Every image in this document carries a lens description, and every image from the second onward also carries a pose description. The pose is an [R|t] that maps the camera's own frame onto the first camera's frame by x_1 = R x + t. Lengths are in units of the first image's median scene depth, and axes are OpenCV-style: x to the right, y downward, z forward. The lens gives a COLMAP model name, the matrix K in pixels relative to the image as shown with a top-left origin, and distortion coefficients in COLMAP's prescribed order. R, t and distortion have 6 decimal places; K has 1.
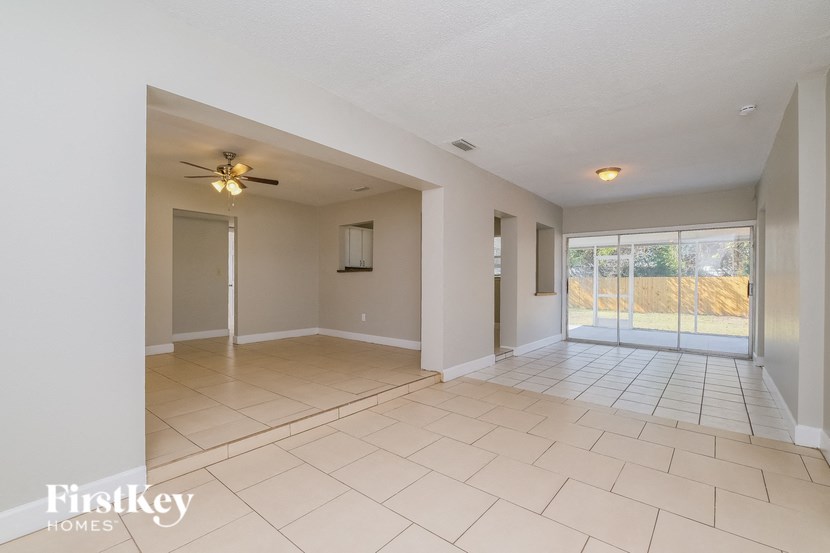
lens RADIAL K [[361.8, 0, 414.1], [0, 361.8, 281.6], [0, 0, 1]] dist [0.002162, 0.000183]
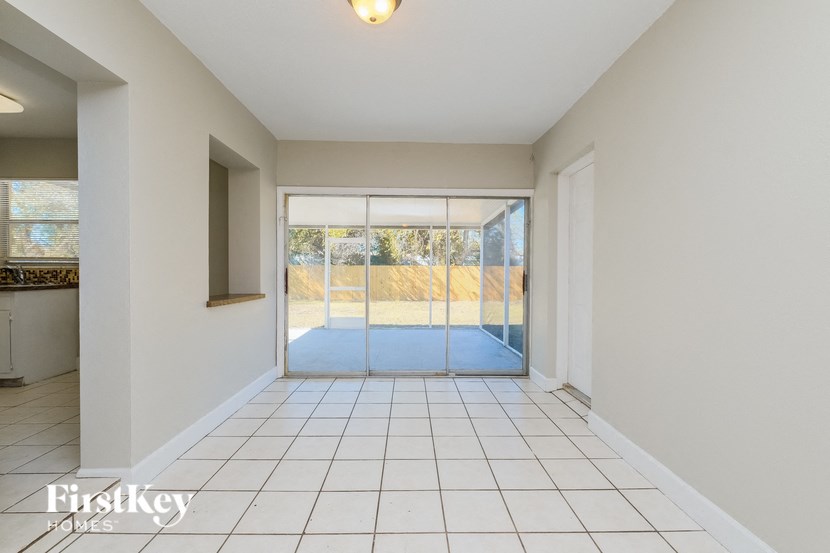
lens RADIAL K [[361.8, 0, 412.2], [0, 361.8, 274.4], [0, 0, 1]] dist [0.002162, 0.000183]
pose [[0.762478, -0.006307, 0.646984, 0.090094], [-0.003225, 0.999903, 0.013548, -0.002386], [-0.647006, -0.012416, 0.762384, 0.192447]]
